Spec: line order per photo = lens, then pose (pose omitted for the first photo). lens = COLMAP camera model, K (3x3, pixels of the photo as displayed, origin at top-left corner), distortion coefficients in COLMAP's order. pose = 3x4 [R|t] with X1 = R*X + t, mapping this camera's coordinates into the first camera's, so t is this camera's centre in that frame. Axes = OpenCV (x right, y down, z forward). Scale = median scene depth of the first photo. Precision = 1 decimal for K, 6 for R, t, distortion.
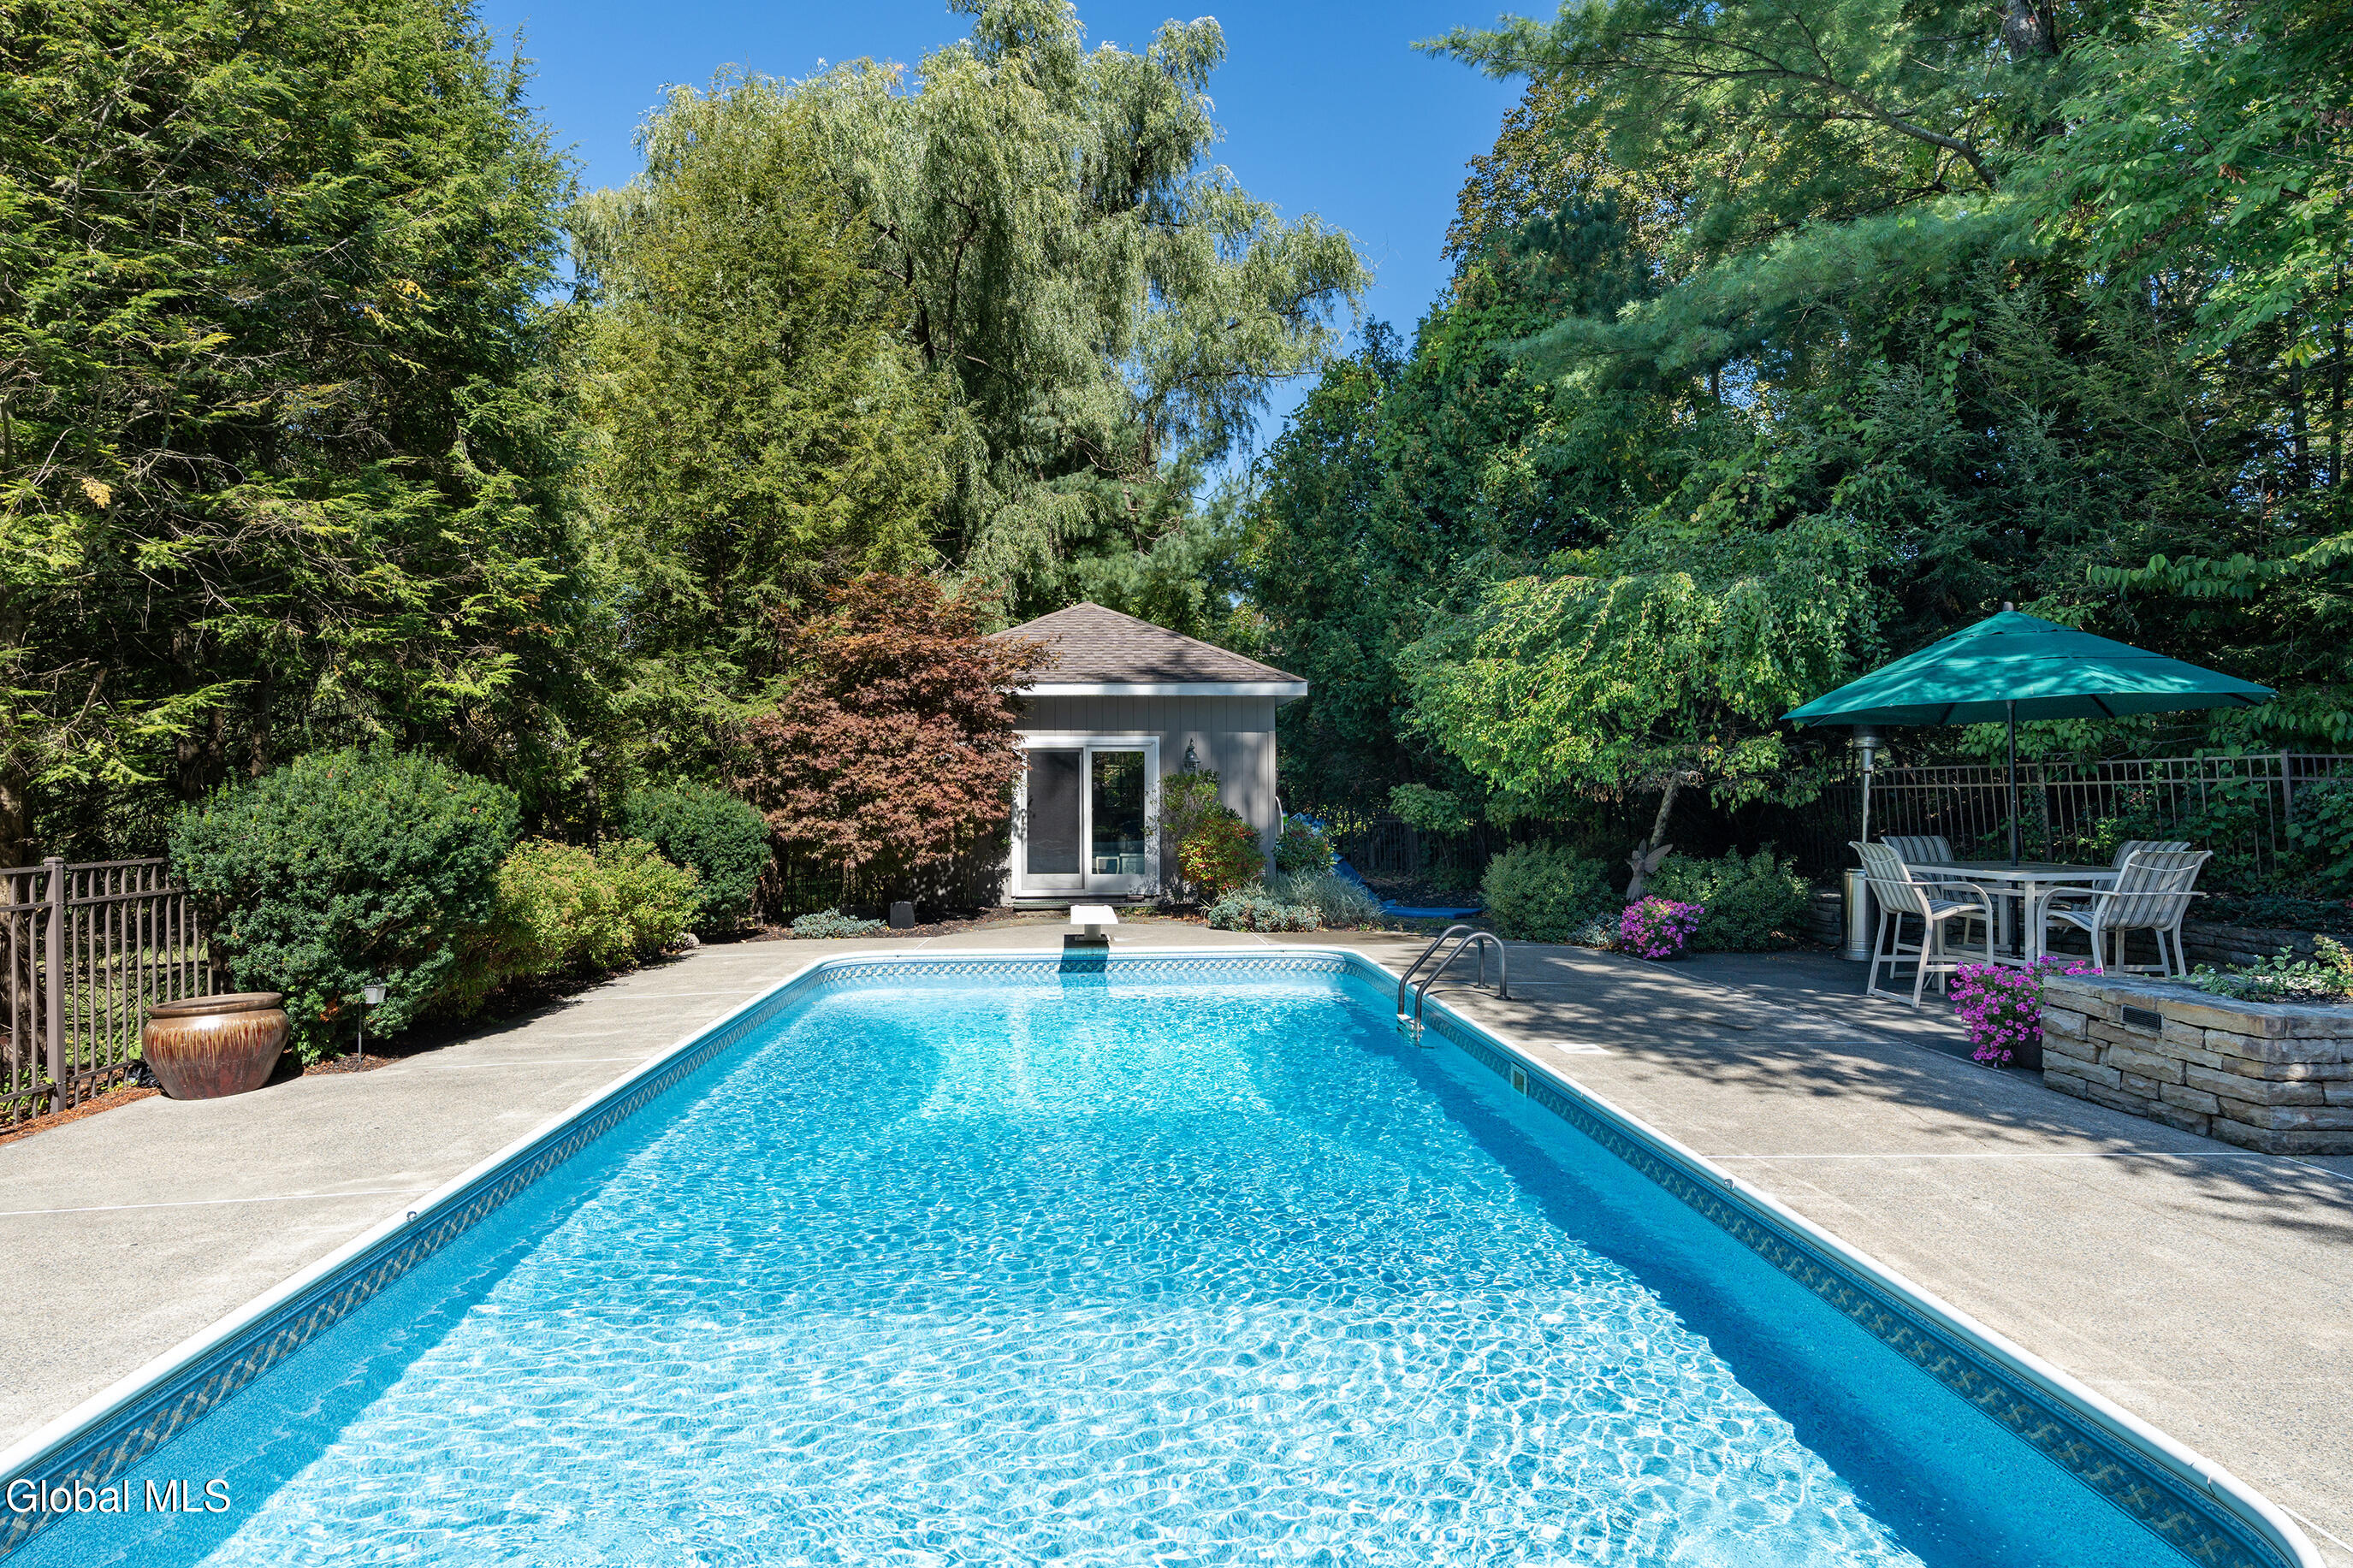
lens RADIAL K [[1299.4, 0, 1169.3], [0, 1299.4, 773.8], [0, 0, 1]] dist [0.002106, 0.000344]
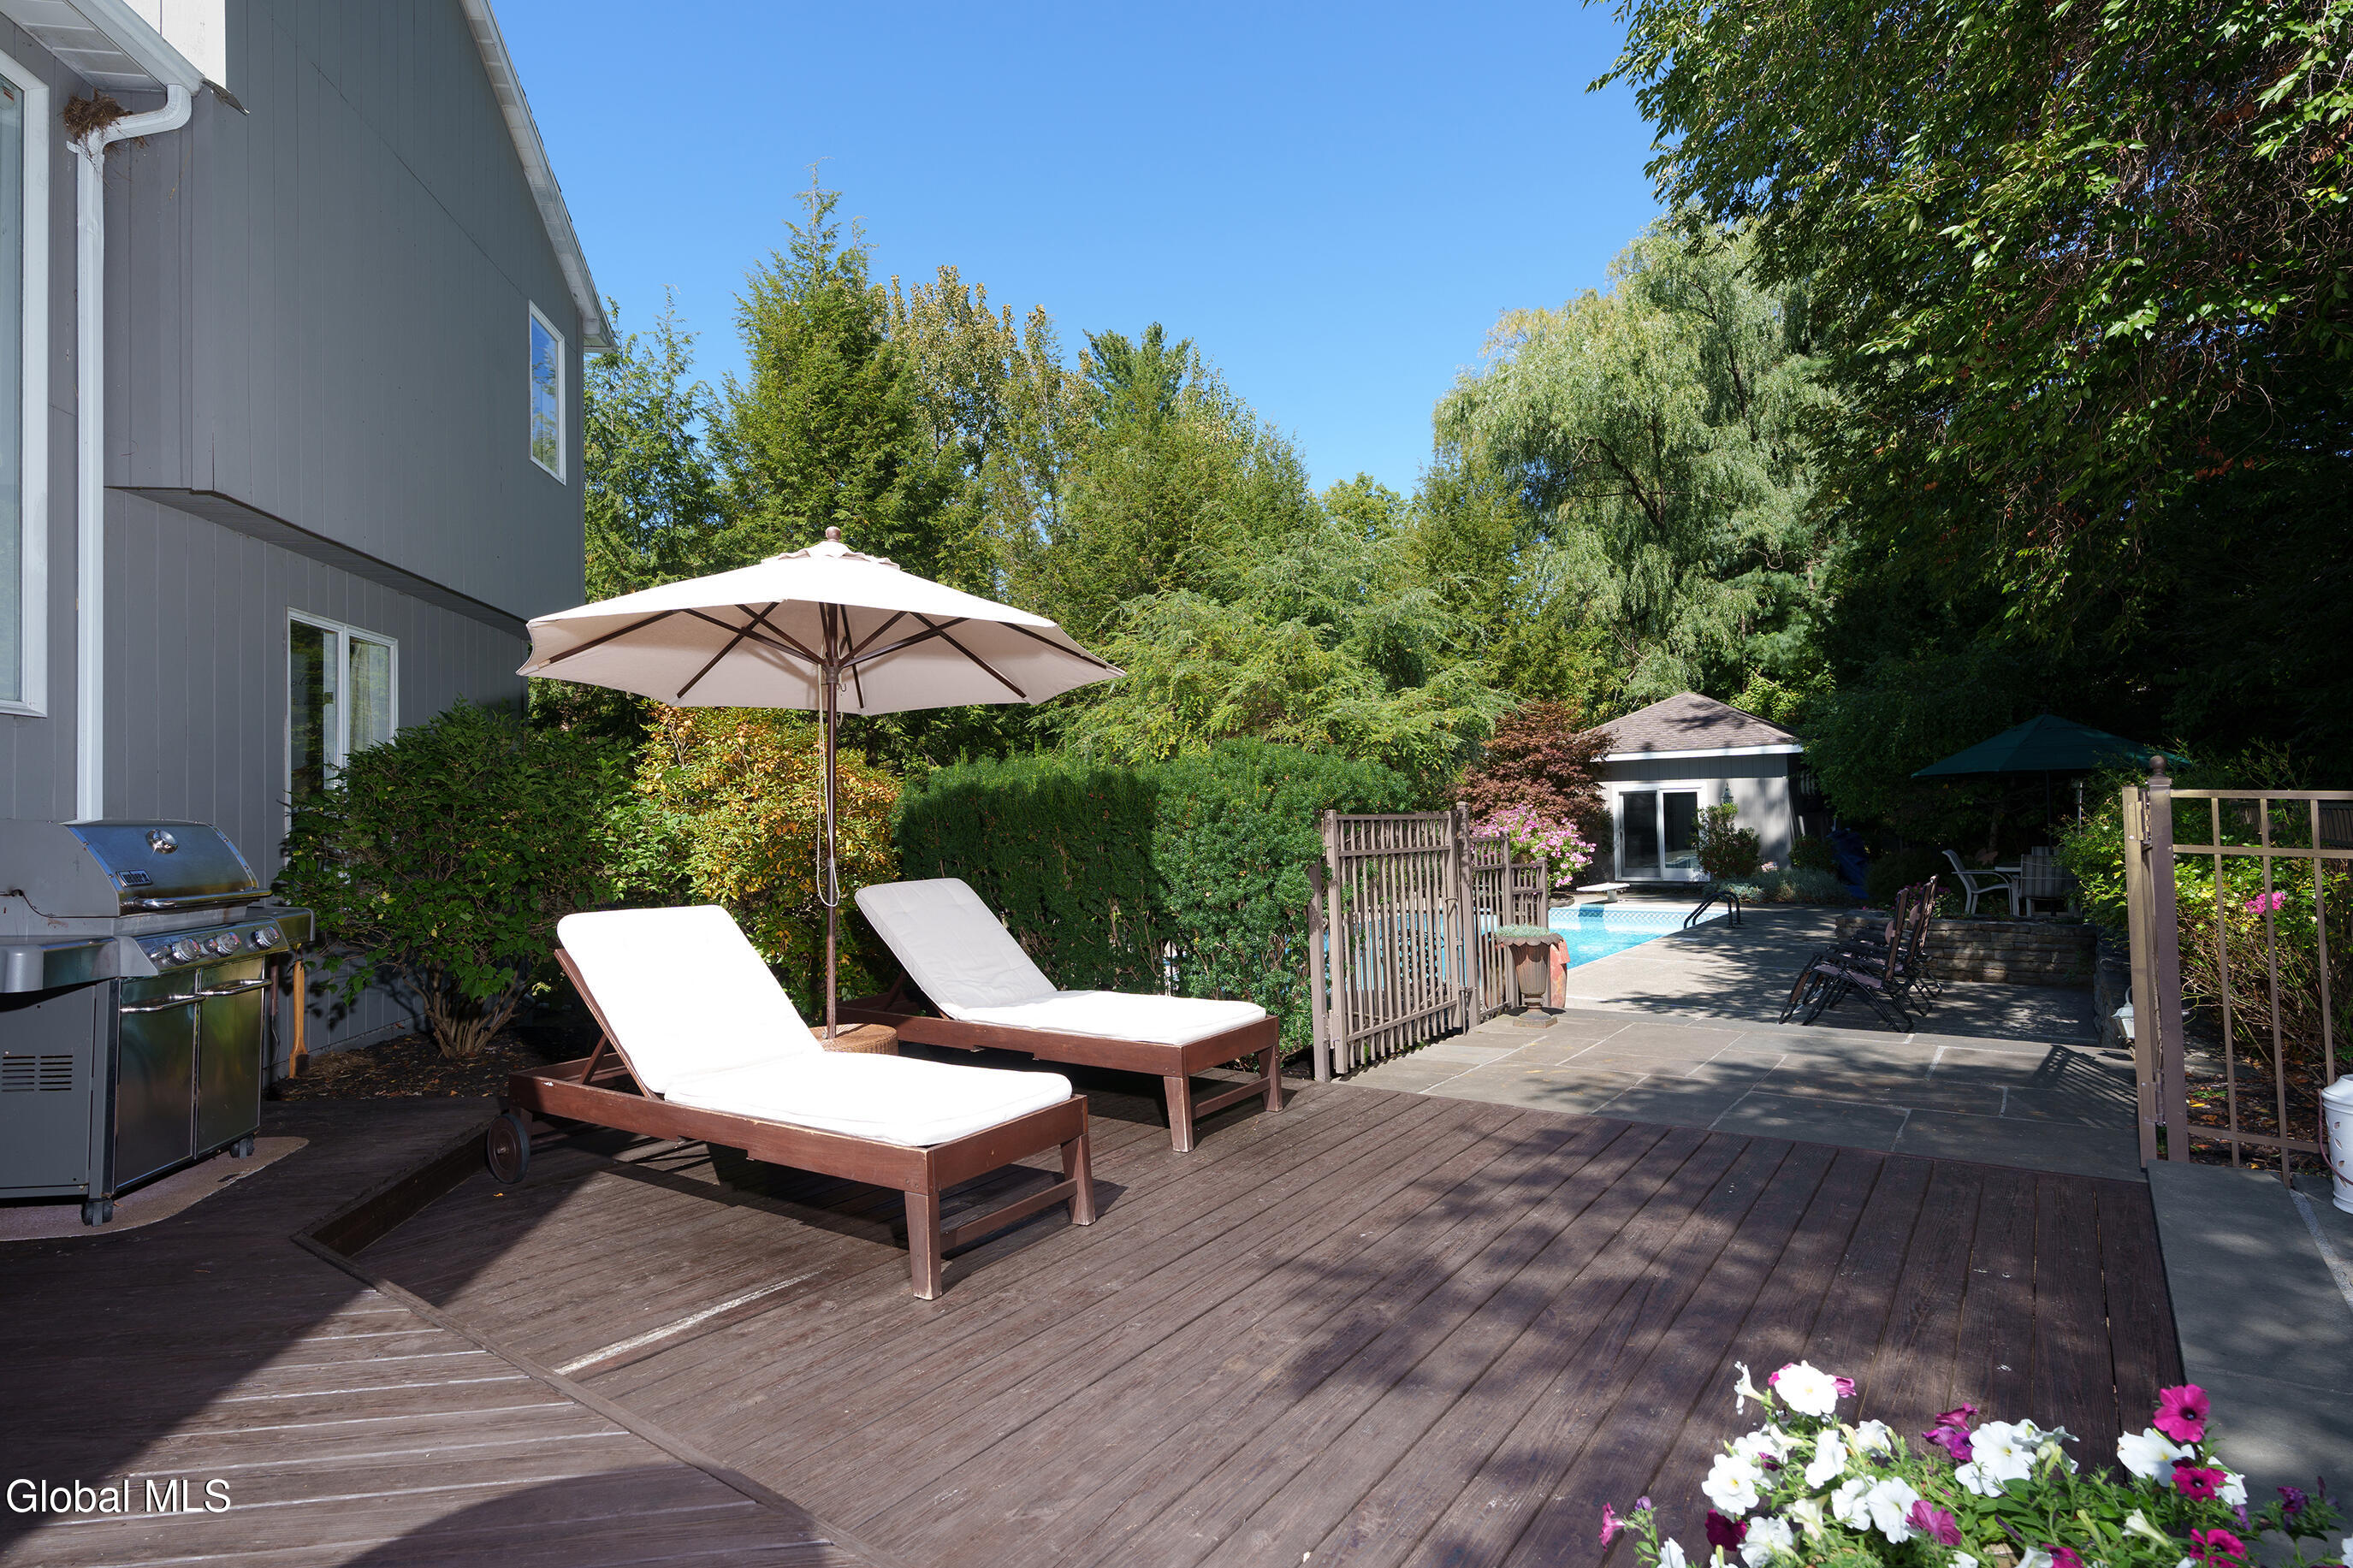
lens RADIAL K [[1178.7, 0, 1194.9], [0, 1178.7, 758.0], [0, 0, 1]] dist [-0.000823, 0.000389]
pose [[0.772296, -0.043918, -0.633743, 0.512902], [0.028246, 0.998995, -0.034808, -0.031290], [0.634634, 0.008981, 0.772760, -0.612316]]
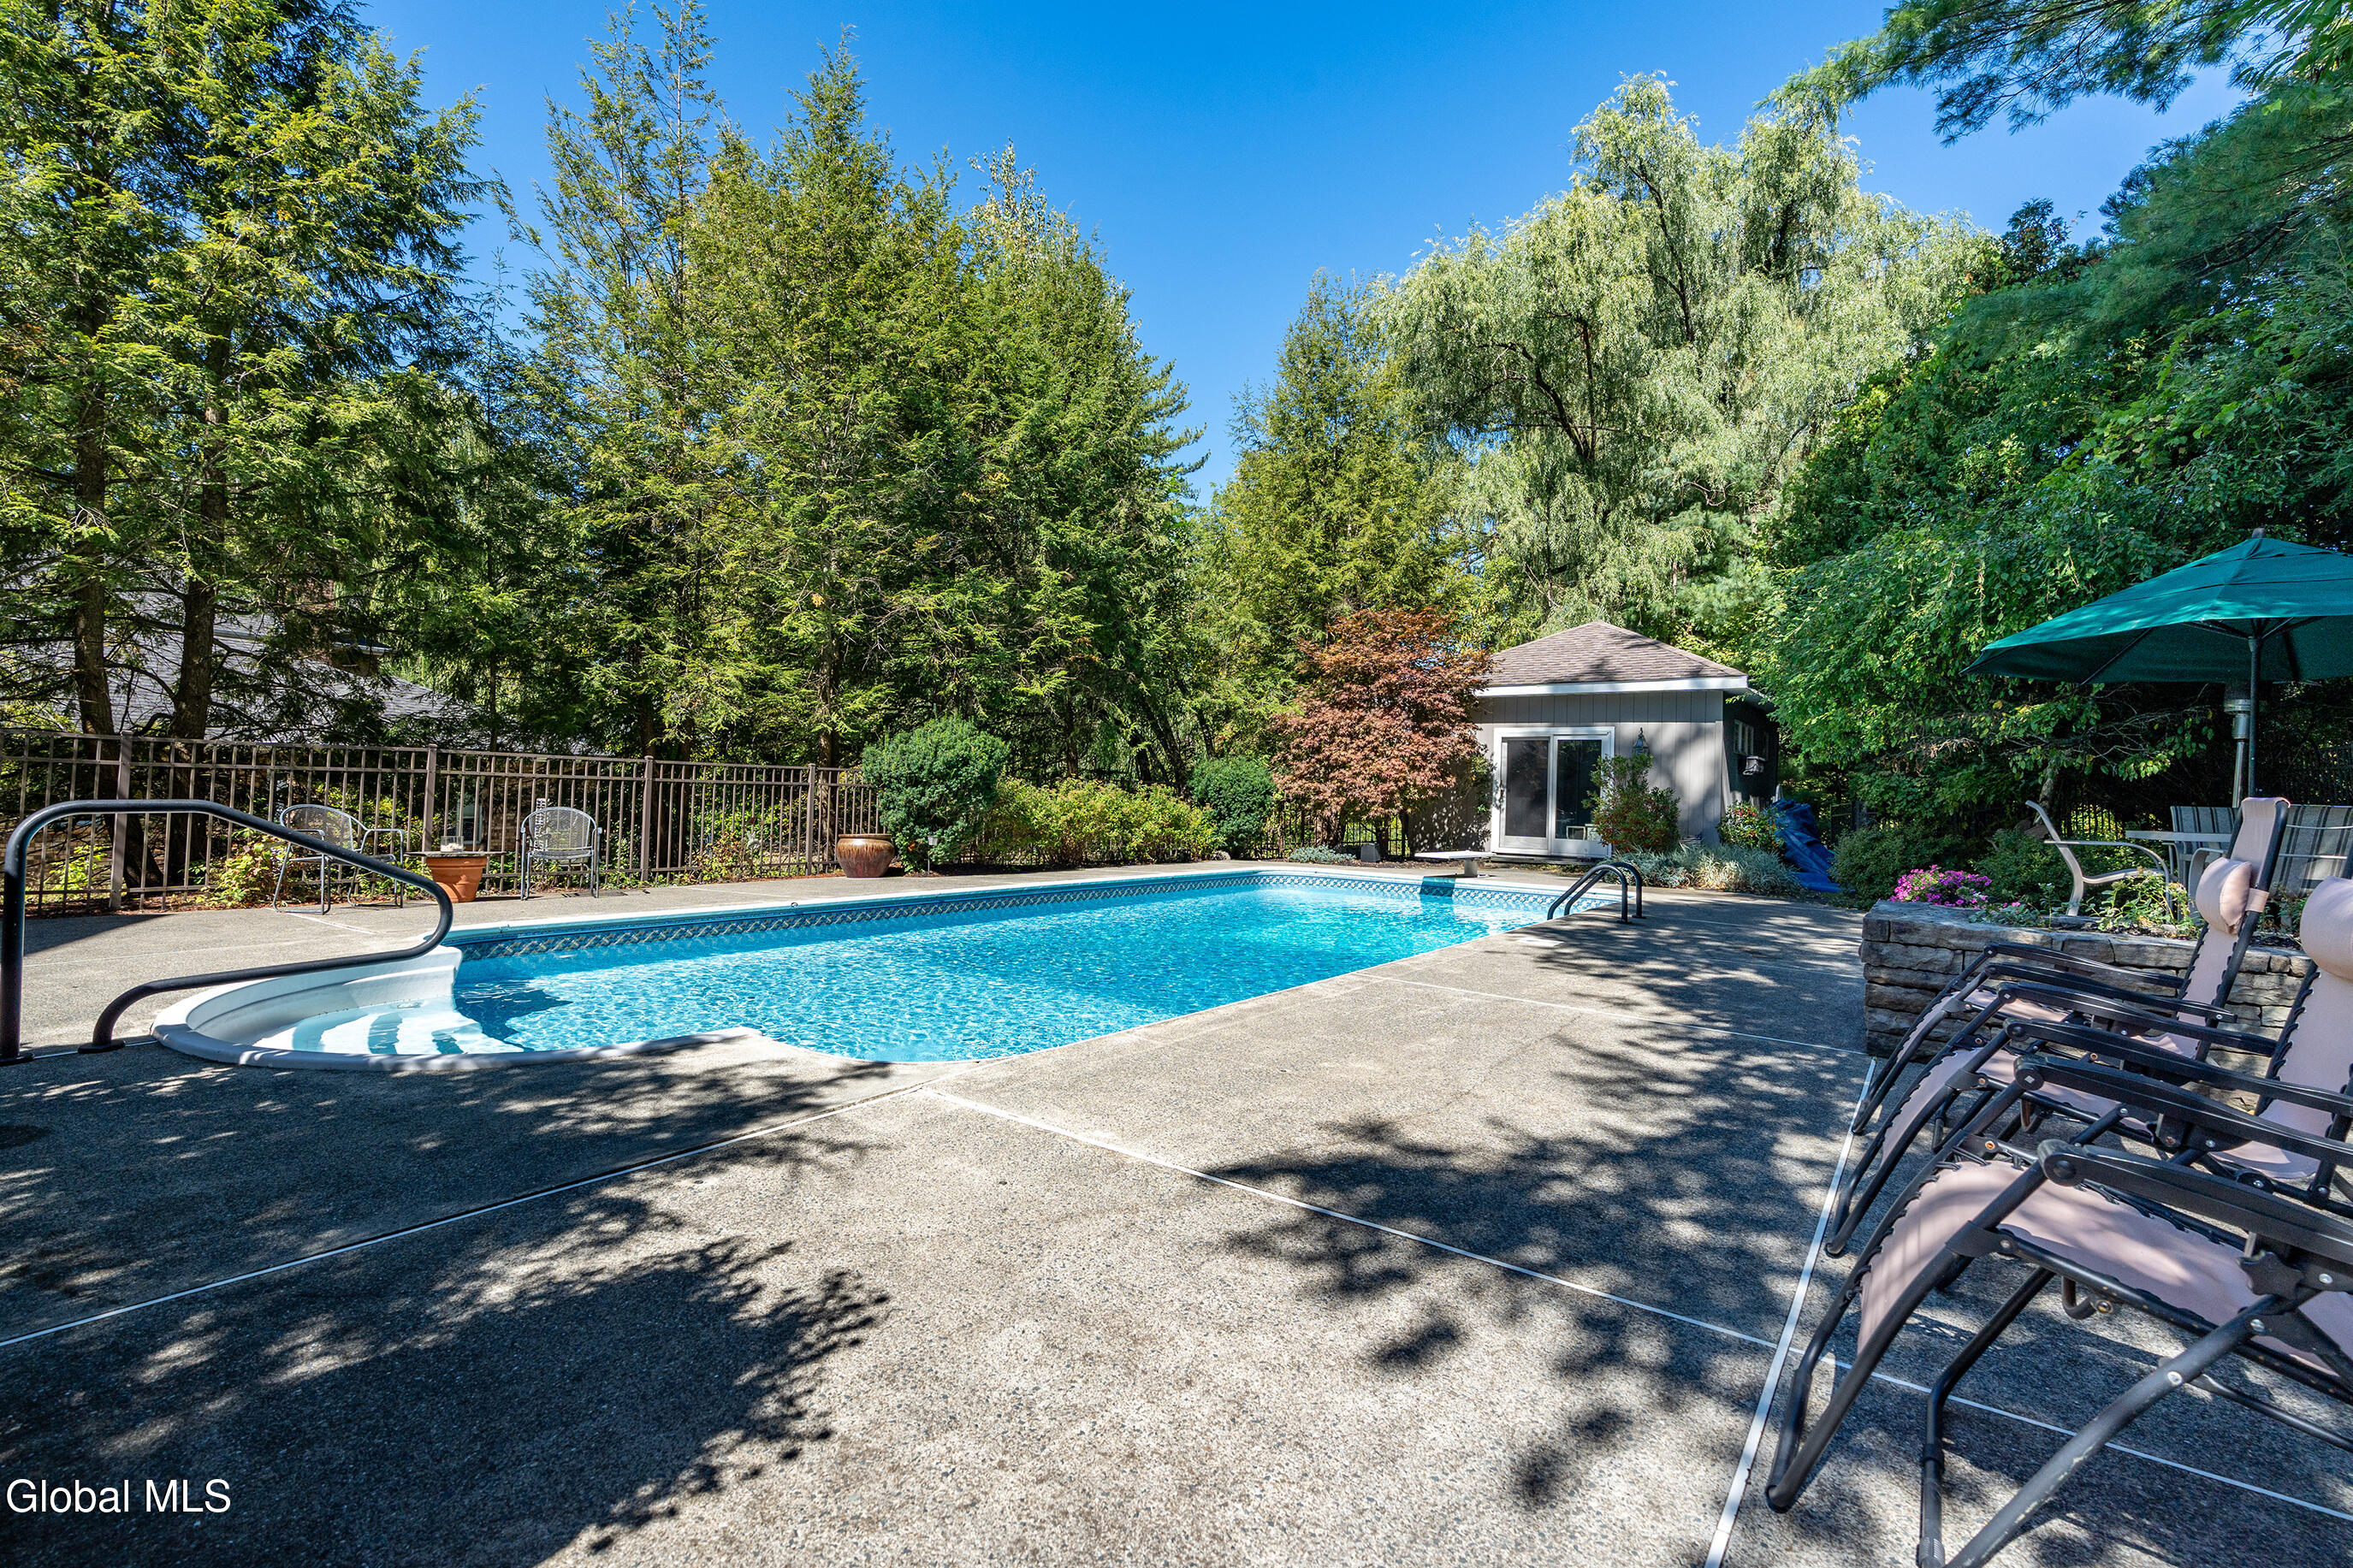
lens RADIAL K [[1034.9, 0, 1176.5], [0, 1034.9, 784.0], [0, 0, 1]] dist [-0.000564, -0.019768]
pose [[0.770857, 0.022039, -0.636627, 0.349792], [-0.023776, 0.999700, 0.005819, 0.033717], [0.636564, 0.010651, 0.771150, 0.009394]]
